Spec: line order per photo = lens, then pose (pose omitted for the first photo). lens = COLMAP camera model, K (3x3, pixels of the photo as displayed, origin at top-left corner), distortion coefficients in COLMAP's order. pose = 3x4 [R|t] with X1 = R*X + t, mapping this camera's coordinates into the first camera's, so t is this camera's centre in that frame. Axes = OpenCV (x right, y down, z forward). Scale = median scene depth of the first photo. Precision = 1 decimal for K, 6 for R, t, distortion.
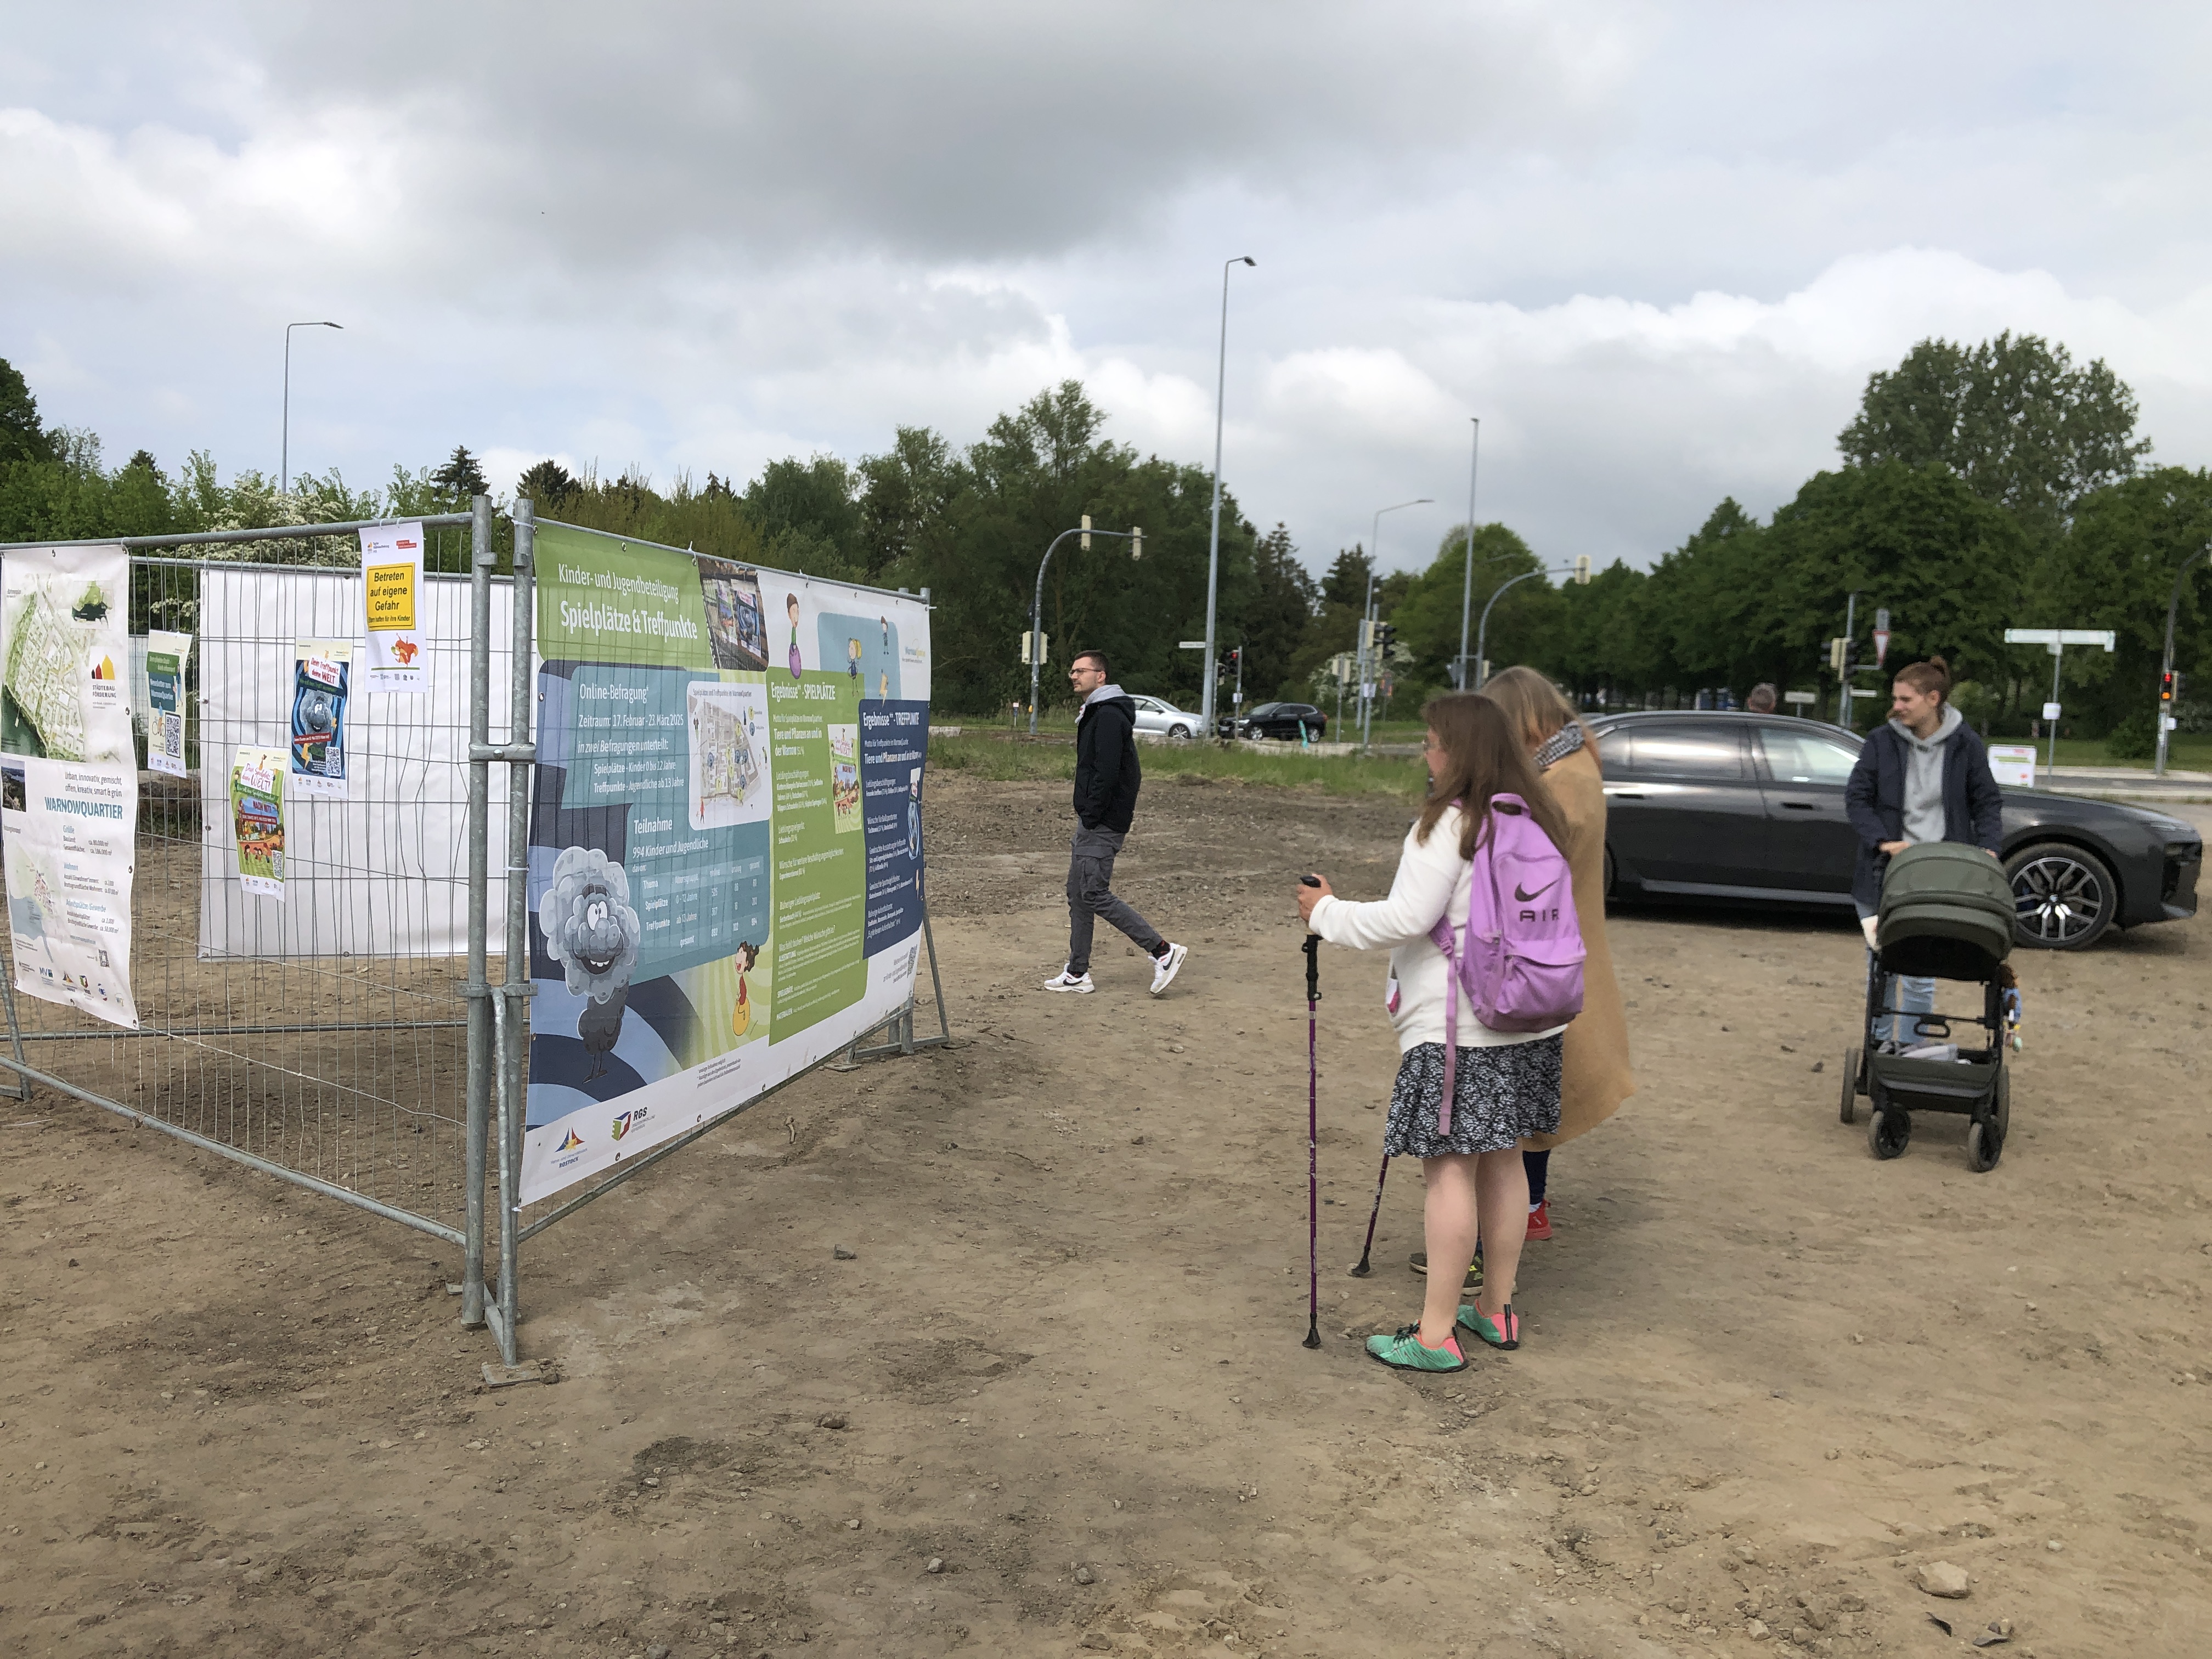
lens RADIAL K [[1647.8, 0, 1111.5], [0, 1647.8, 831.6], [0, 0, 1]] dist [-0.000255, -0.001762]
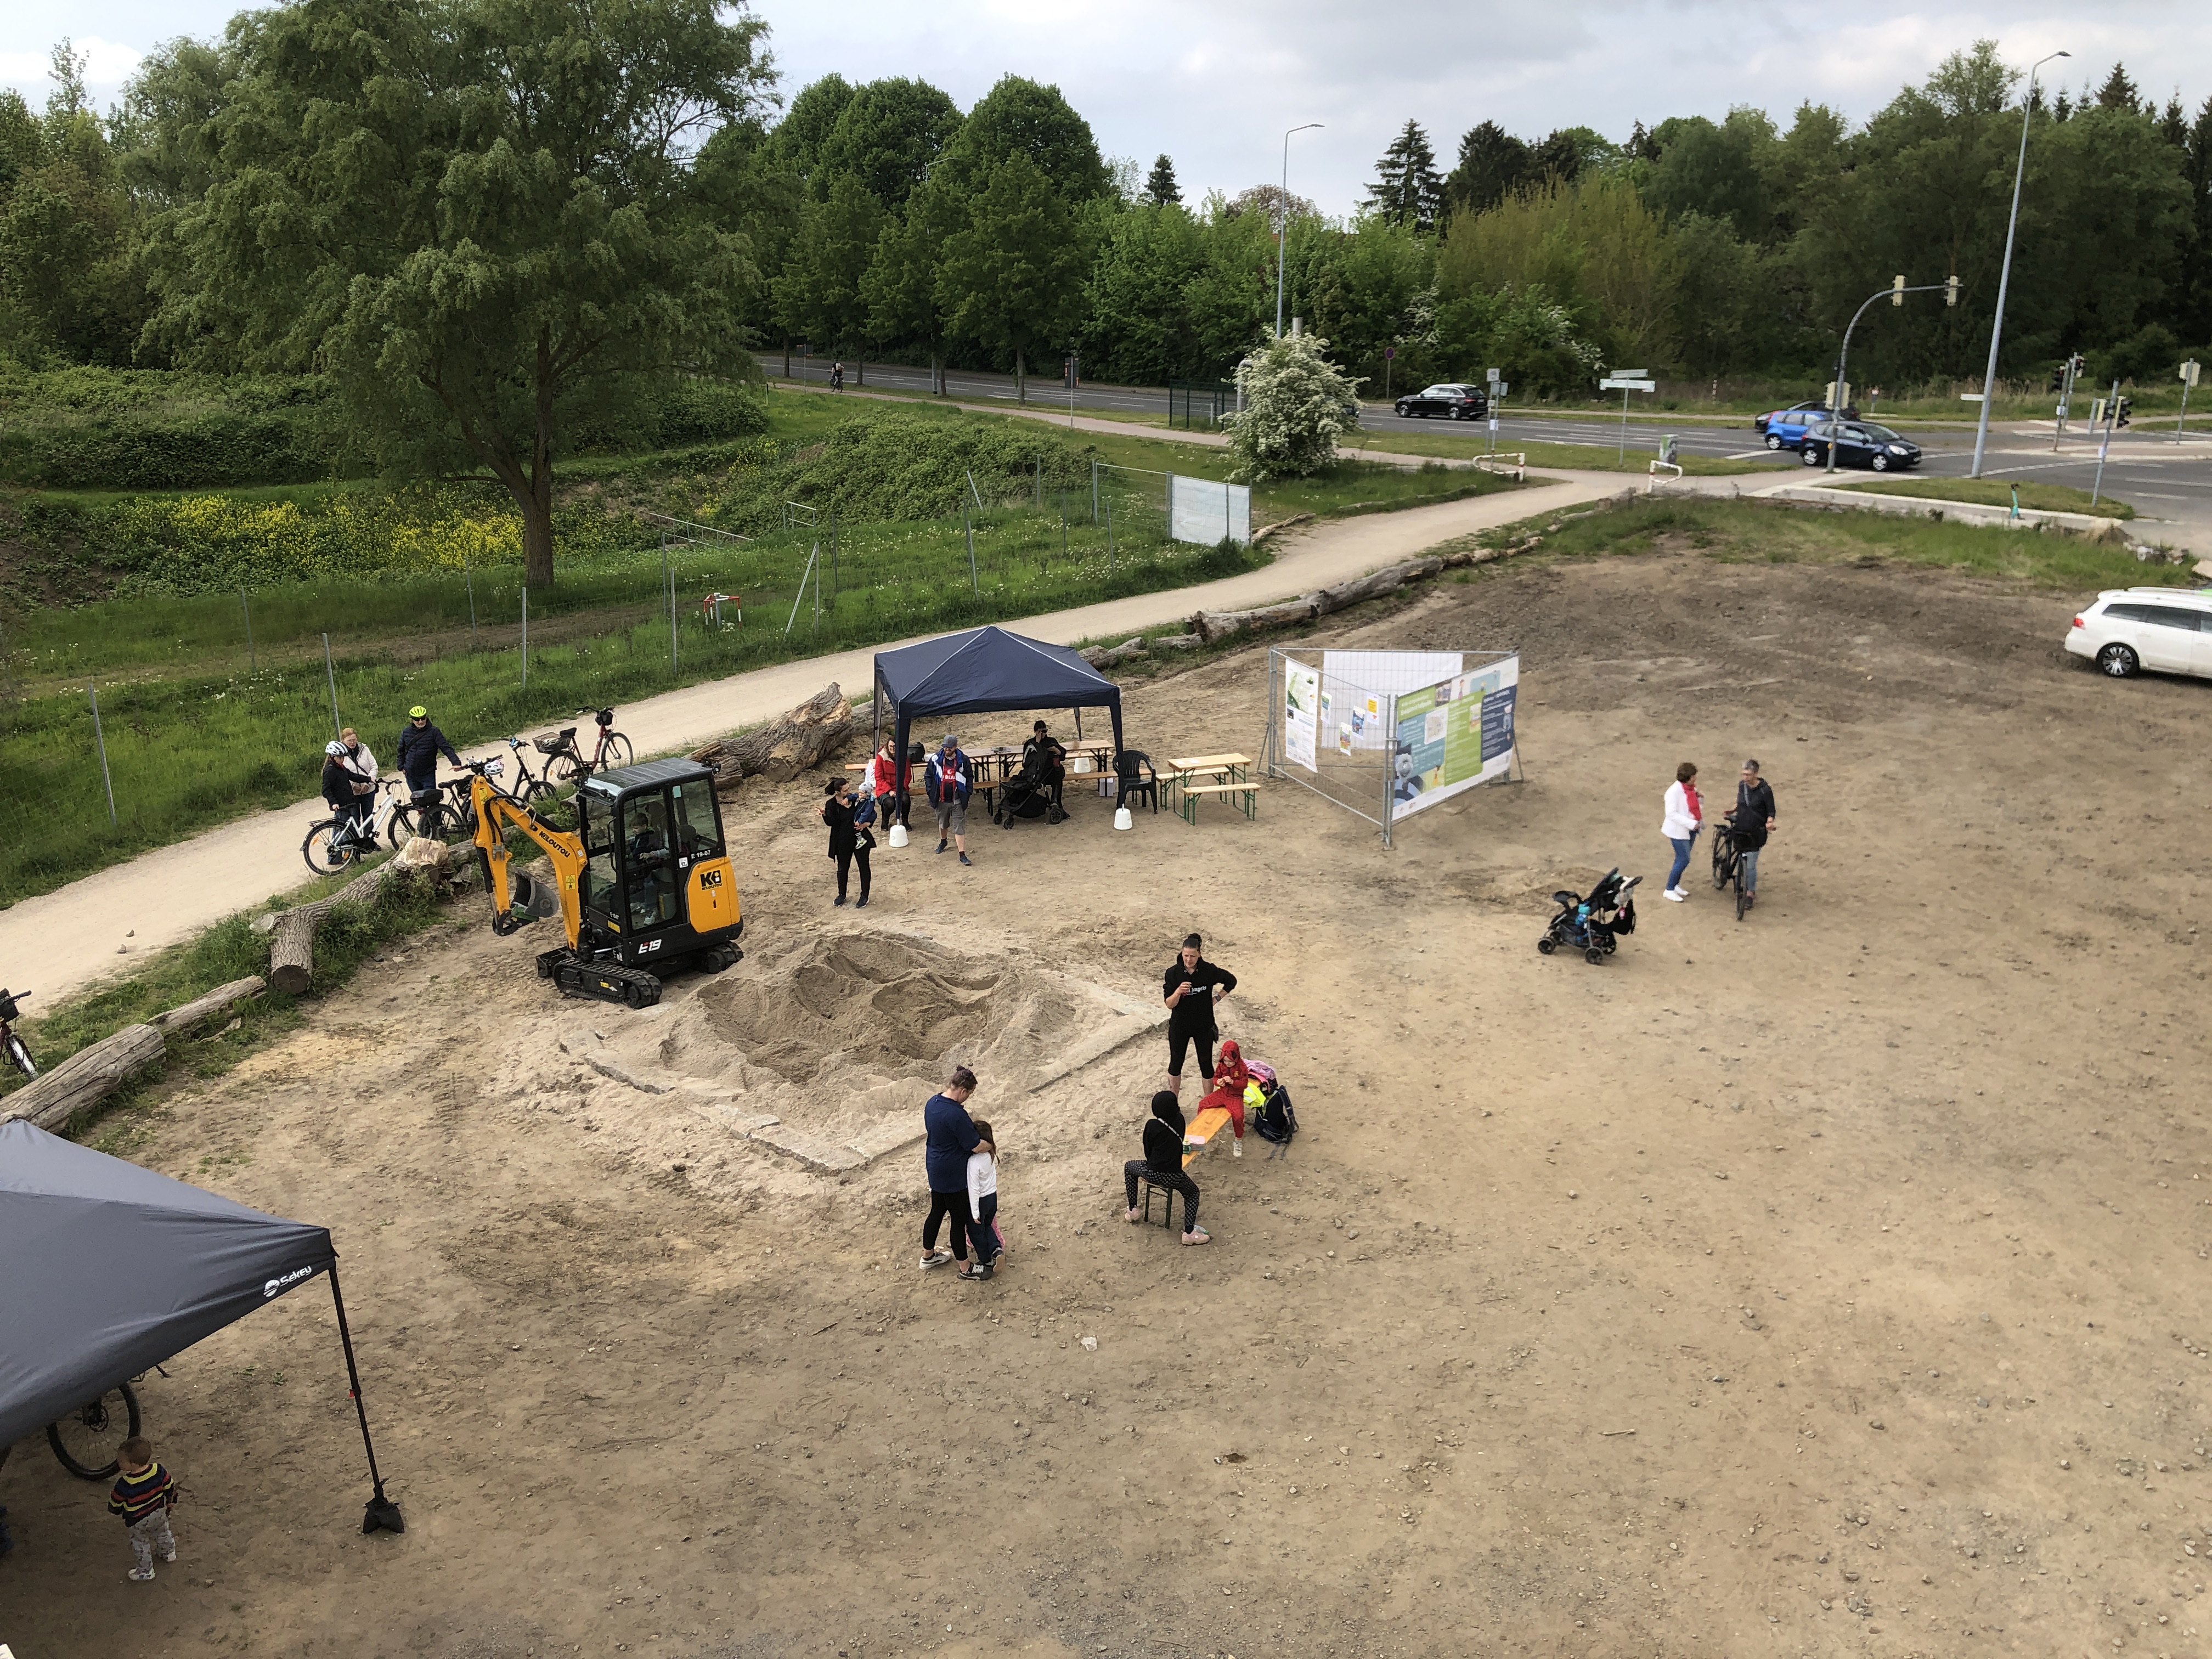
lens RADIAL K [[1647.8, 0, 1111.5], [0, 1647.8, 831.6], [0, 0, 1]] dist [-0.000255, -0.001762]
pose [[0.853603, 0.111382, -0.508877, 0.151355], [0.015964, 0.970822, 0.239271, -0.098102], [0.520679, -0.212366, 0.826918, -0.371148]]
